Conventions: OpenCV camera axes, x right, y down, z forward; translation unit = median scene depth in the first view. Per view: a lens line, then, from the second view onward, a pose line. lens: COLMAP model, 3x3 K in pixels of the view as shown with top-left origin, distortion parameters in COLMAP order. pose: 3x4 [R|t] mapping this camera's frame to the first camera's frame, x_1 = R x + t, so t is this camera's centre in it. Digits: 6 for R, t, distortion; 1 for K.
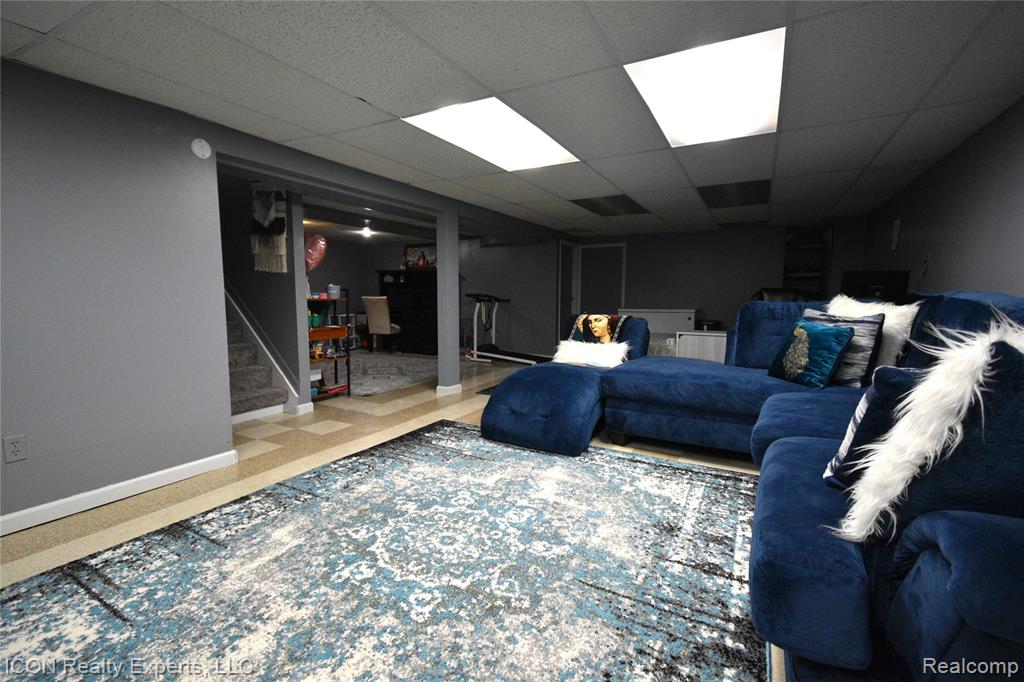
lens RADIAL K [[452.2, 0, 511.6], [0, 452.2, 342.1], [0, 0, 1]] dist [0.000674, -0.000242]
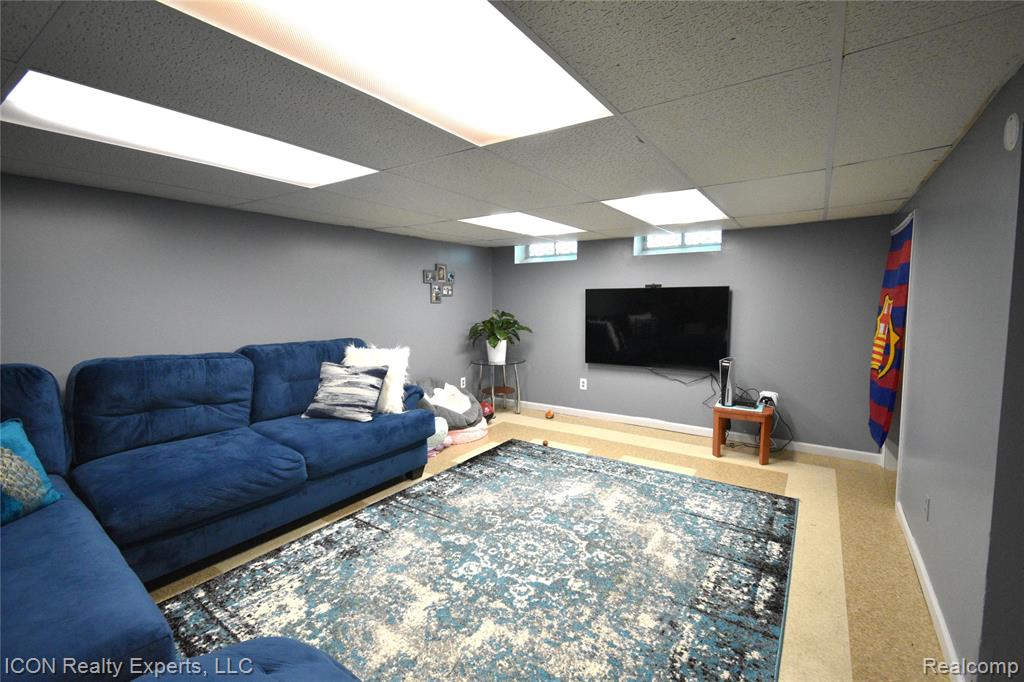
lens RADIAL K [[452.2, 0, 512.1], [0, 452.2, 340.2], [0, 0, 1]] dist [0.000674, -0.000242]
pose [[-0.995704, -0.007606, 0.092280, -0.198104], [0.010513, 0.980891, 0.194276, -0.388285], [-0.091994, 0.194411, -0.976597, 2.104759]]
